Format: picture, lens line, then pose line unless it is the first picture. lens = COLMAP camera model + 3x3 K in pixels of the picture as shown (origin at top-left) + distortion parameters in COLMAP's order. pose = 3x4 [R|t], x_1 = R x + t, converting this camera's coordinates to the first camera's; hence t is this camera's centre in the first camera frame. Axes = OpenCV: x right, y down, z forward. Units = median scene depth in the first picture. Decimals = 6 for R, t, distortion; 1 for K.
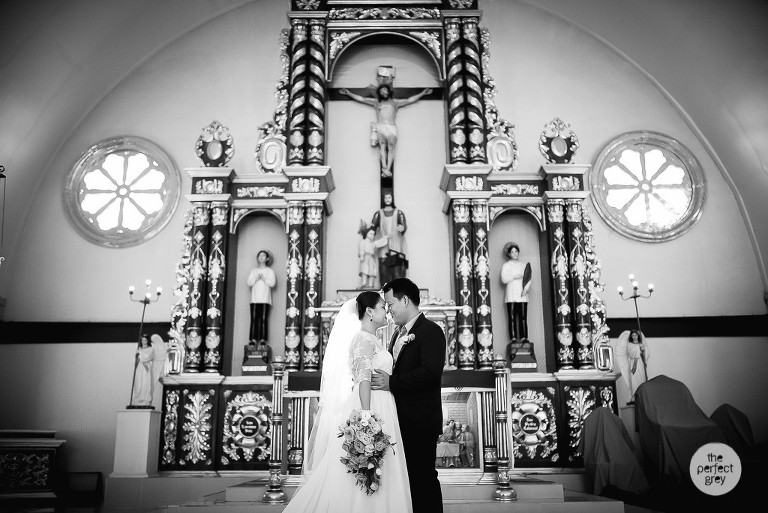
lens RADIAL K [[745.7, 0, 380.9], [0, 745.7, 254.7], [0, 0, 1]] dist [-0.051814, 0.000000]
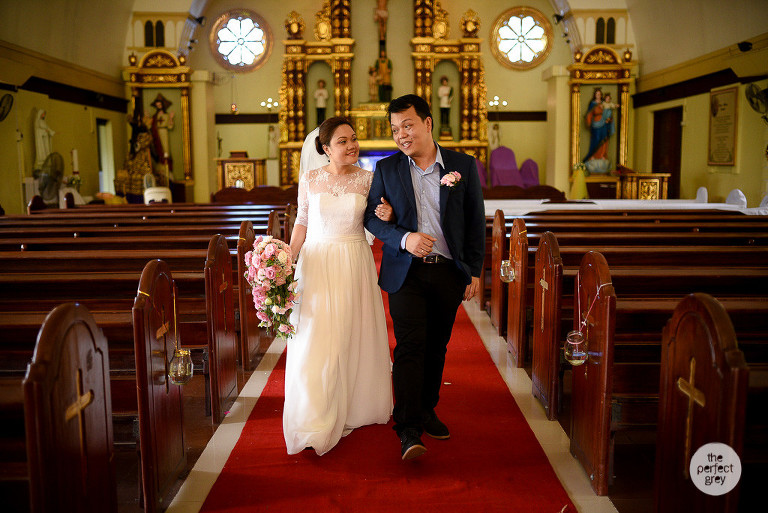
lens RADIAL K [[745.7, 0, 383.6], [0, 745.7, 256.5], [0, 0, 1]] dist [-0.051814, 0.000000]
pose [[0.999981, -0.001194, 0.006068, -0.001401], [-0.001192, 0.925554, 0.378614, -0.333958], [-0.006068, -0.378614, 0.925535, -1.070586]]
